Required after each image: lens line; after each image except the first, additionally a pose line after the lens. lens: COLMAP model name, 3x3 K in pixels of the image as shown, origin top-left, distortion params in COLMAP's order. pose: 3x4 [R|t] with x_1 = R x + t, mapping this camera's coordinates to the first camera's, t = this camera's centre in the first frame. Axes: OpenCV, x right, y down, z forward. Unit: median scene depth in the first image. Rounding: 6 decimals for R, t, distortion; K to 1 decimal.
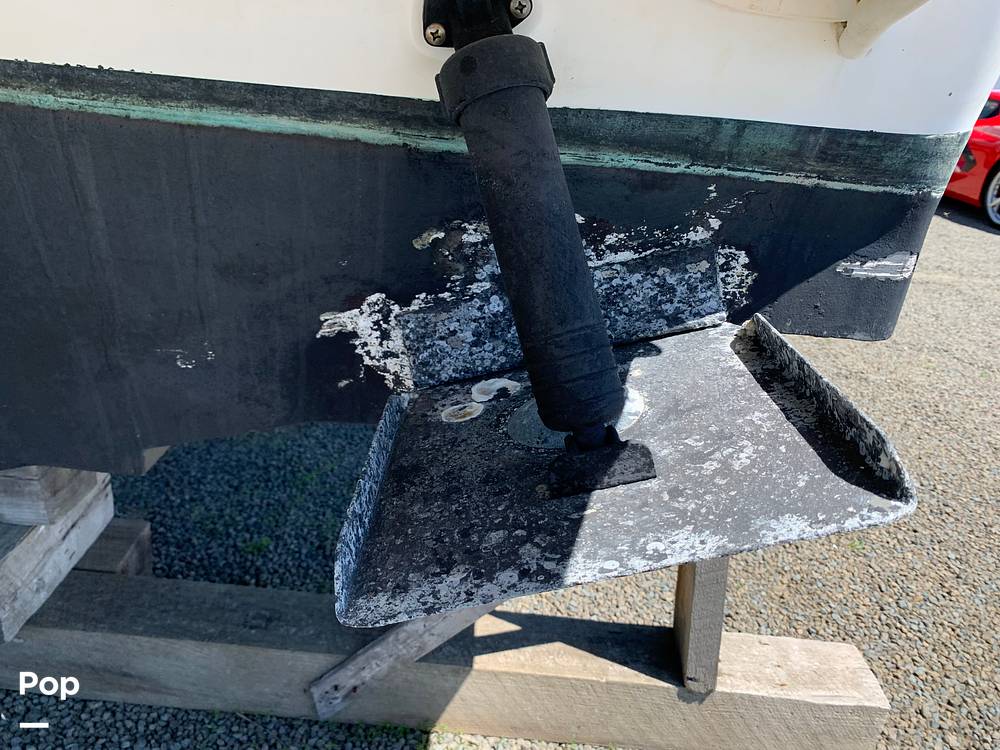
lens RADIAL K [[778.8, 0, 476.8], [0, 778.8, 373.5], [0, 0, 1]] dist [0.012104, 0.001424]
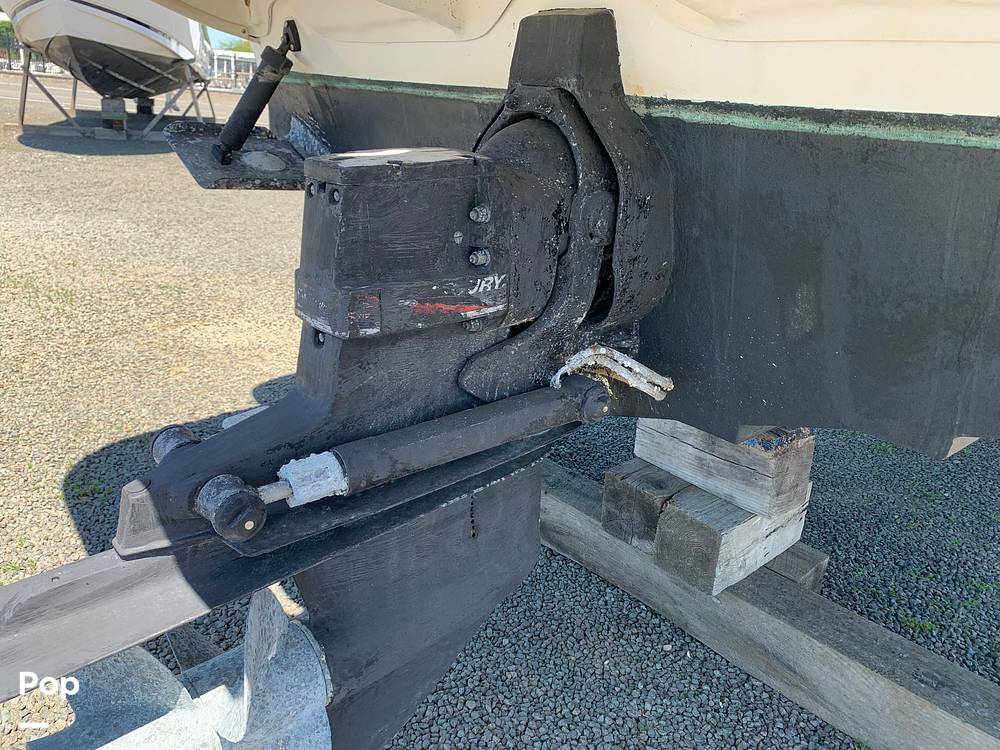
lens RADIAL K [[778.8, 0, 476.8], [0, 778.8, 373.5], [0, 0, 1]] dist [0.012104, 0.001424]
pose [[0.710328, 0.192857, -0.676934, -0.086746], [-0.296557, 0.954205, -0.039336, 0.155435], [0.638348, 0.228691, 0.734992, -0.219326]]
